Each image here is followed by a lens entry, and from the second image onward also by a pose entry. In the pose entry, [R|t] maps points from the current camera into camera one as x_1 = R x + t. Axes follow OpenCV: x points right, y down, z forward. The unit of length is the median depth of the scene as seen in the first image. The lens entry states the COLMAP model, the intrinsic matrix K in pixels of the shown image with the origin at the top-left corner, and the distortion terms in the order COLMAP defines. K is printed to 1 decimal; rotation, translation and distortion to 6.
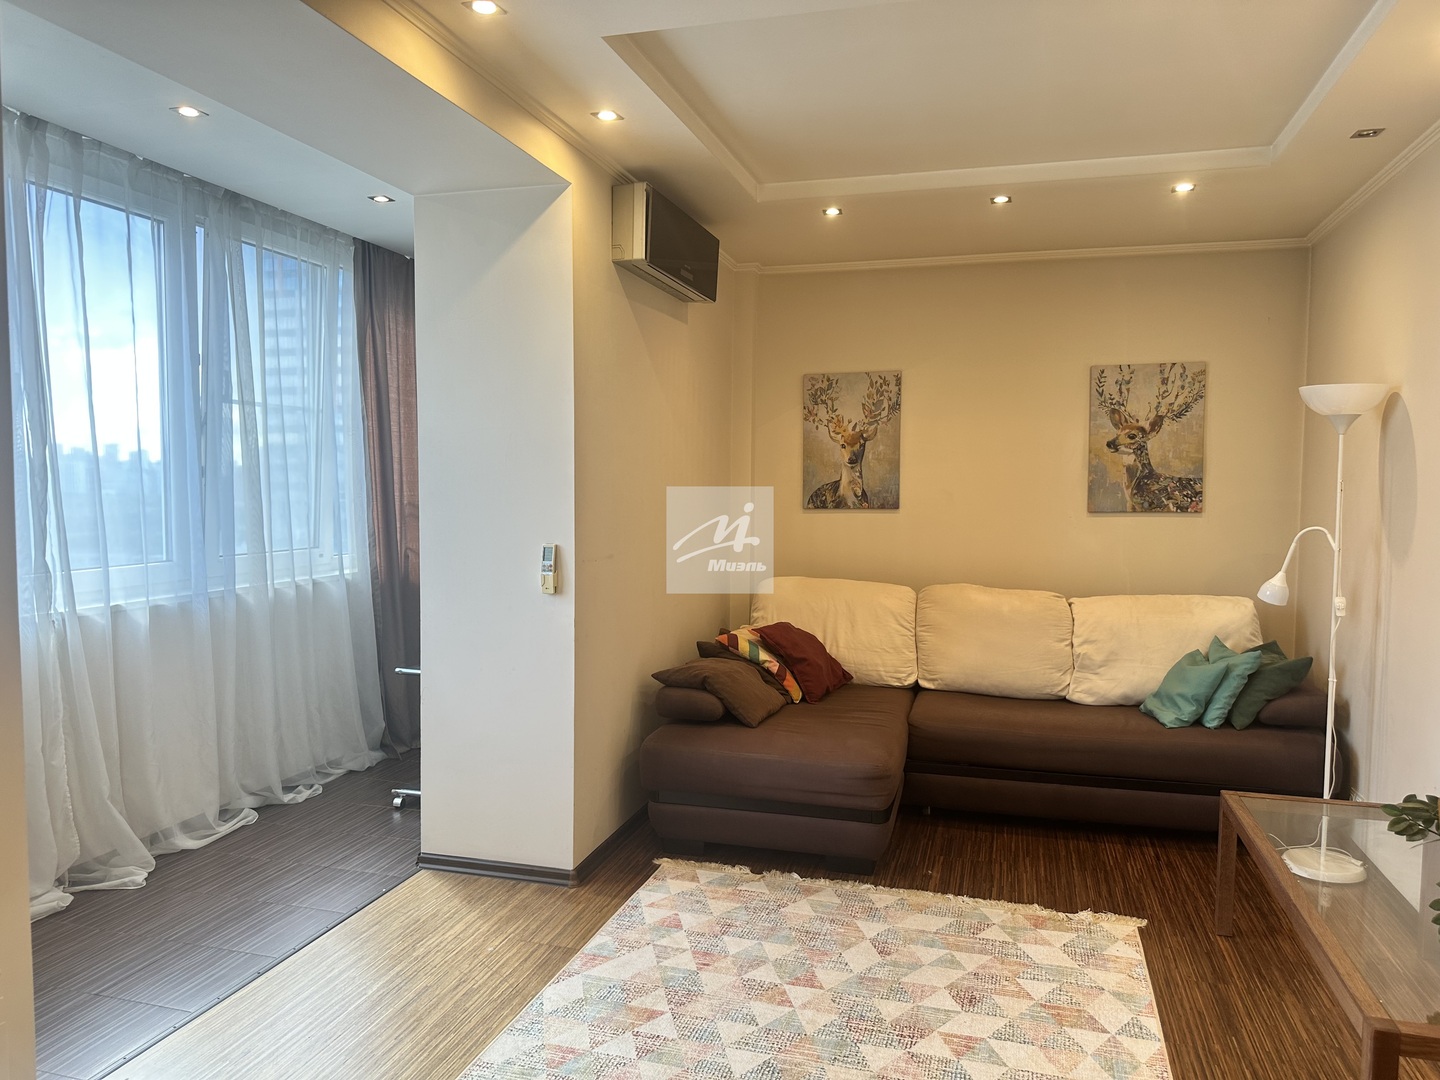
lens RADIAL K [[1031.8, 0, 724.0], [0, 1031.8, 545.5], [0, 0, 1]] dist [0.155343, -0.197873]
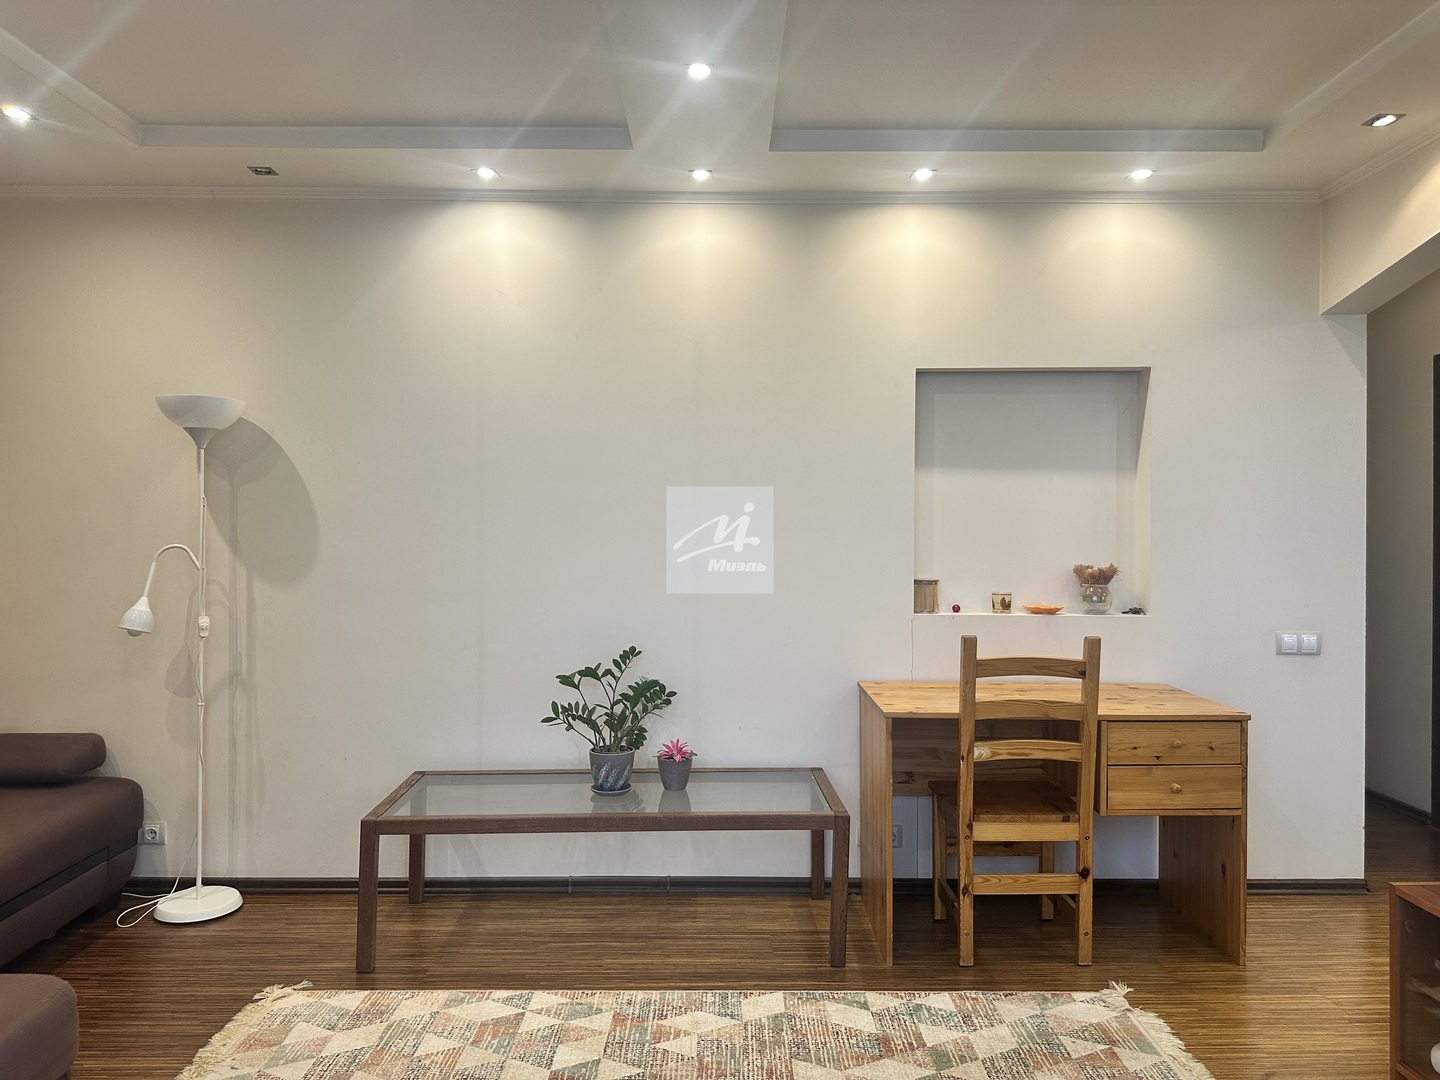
lens RADIAL K [[1031.8, 0, 724.0], [0, 1031.8, 545.5], [0, 0, 1]] dist [0.155343, -0.197873]
pose [[-0.288780, -0.017754, 0.957231, -0.386683], [0.051917, 0.998066, 0.034174, -0.018766], [-0.955987, 0.059566, -0.287300, 0.598883]]
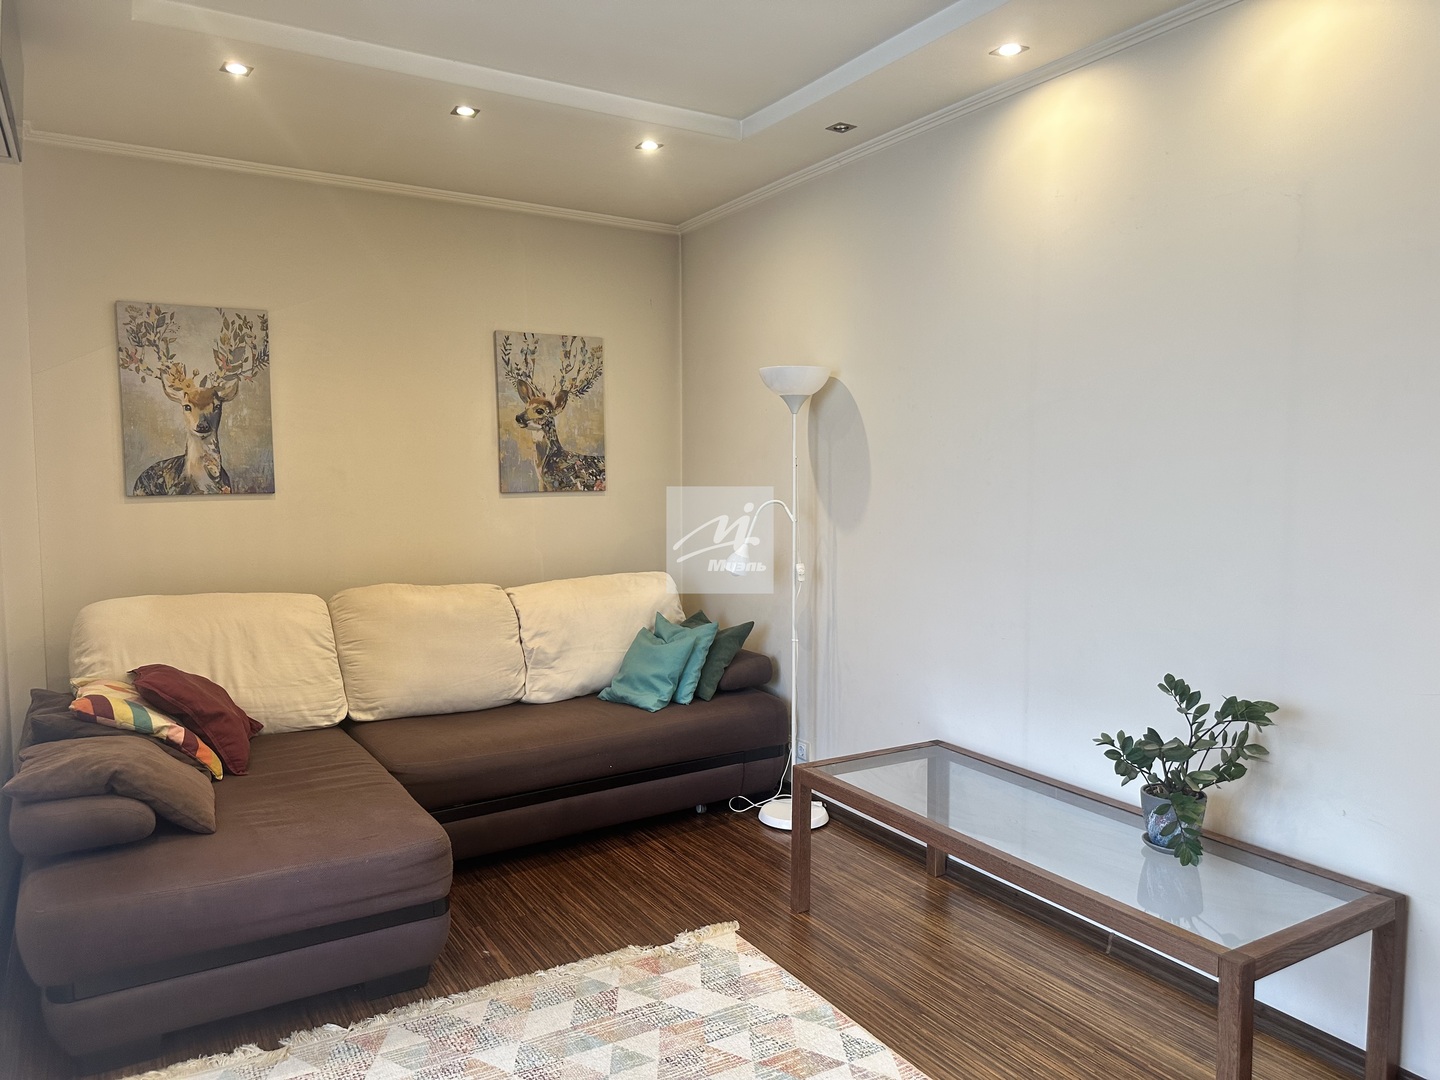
lens RADIAL K [[1031.8, 0, 724.0], [0, 1031.8, 545.5], [0, 0, 1]] dist [0.155343, -0.197873]
pose [[0.683964, -0.061957, 0.726880, -0.183438], [0.050111, 0.998024, 0.037916, -0.011093], [-0.727793, 0.010491, 0.685717, 0.249508]]
